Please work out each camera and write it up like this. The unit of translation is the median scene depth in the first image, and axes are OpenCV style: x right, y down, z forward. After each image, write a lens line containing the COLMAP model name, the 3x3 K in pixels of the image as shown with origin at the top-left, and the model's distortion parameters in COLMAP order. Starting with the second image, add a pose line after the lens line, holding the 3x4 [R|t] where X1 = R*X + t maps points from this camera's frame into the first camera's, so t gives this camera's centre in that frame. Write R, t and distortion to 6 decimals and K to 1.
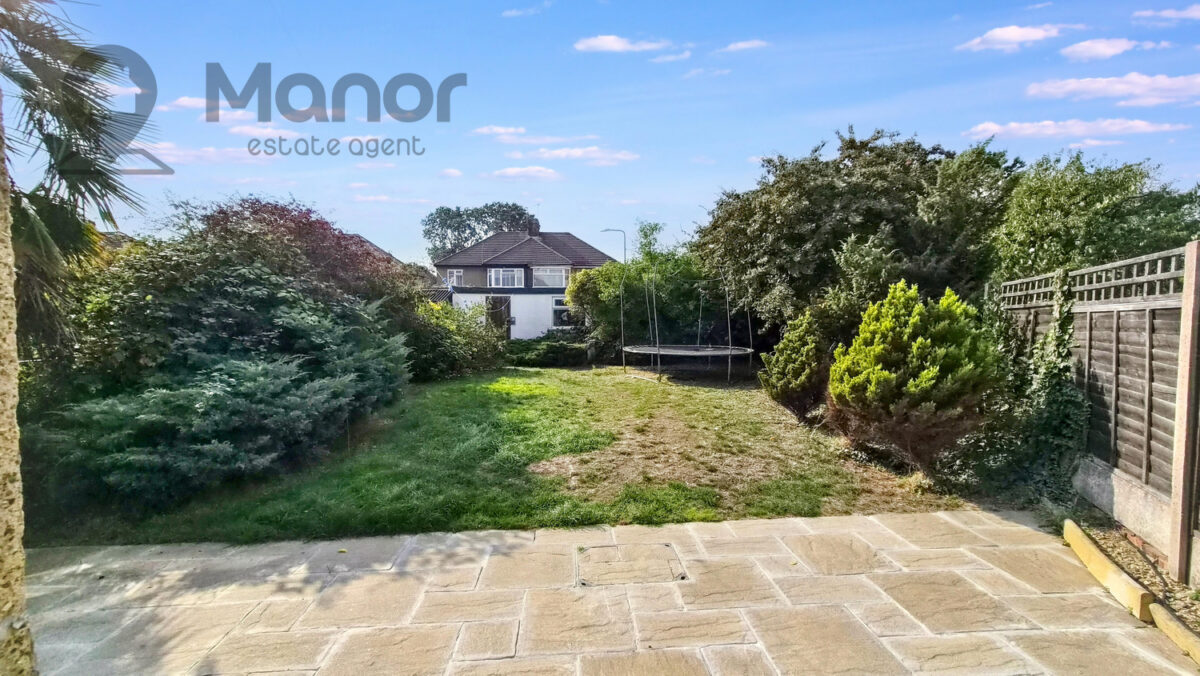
lens RADIAL K [[482.1, 0, 600.5], [0, 482.1, 336.8], [0, 0, 1]] dist [0.001067, -0.000024]
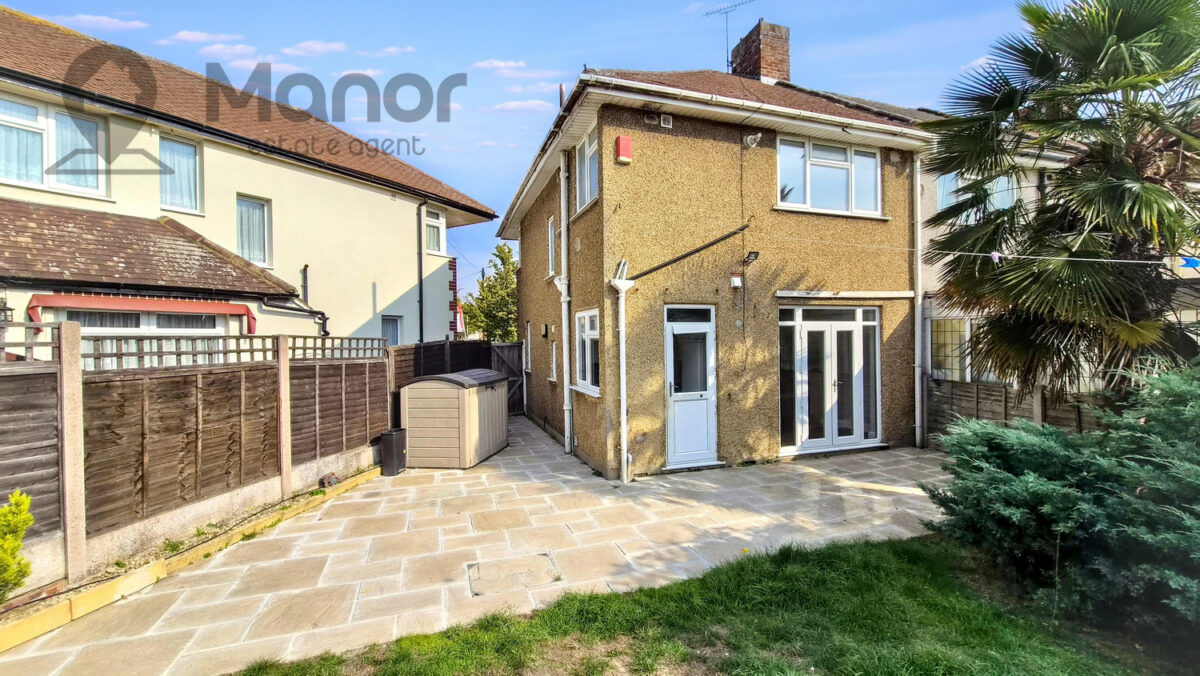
lens RADIAL K [[482.1, 0, 599.2], [0, 482.1, 340.1], [0, 0, 1]] dist [0.001067, -0.000024]
pose [[-0.961696, 0.014611, -0.273728, 0.179436], [0.002765, 0.999045, 0.043612, -0.170175], [0.274104, 0.041185, -0.960818, 2.269266]]
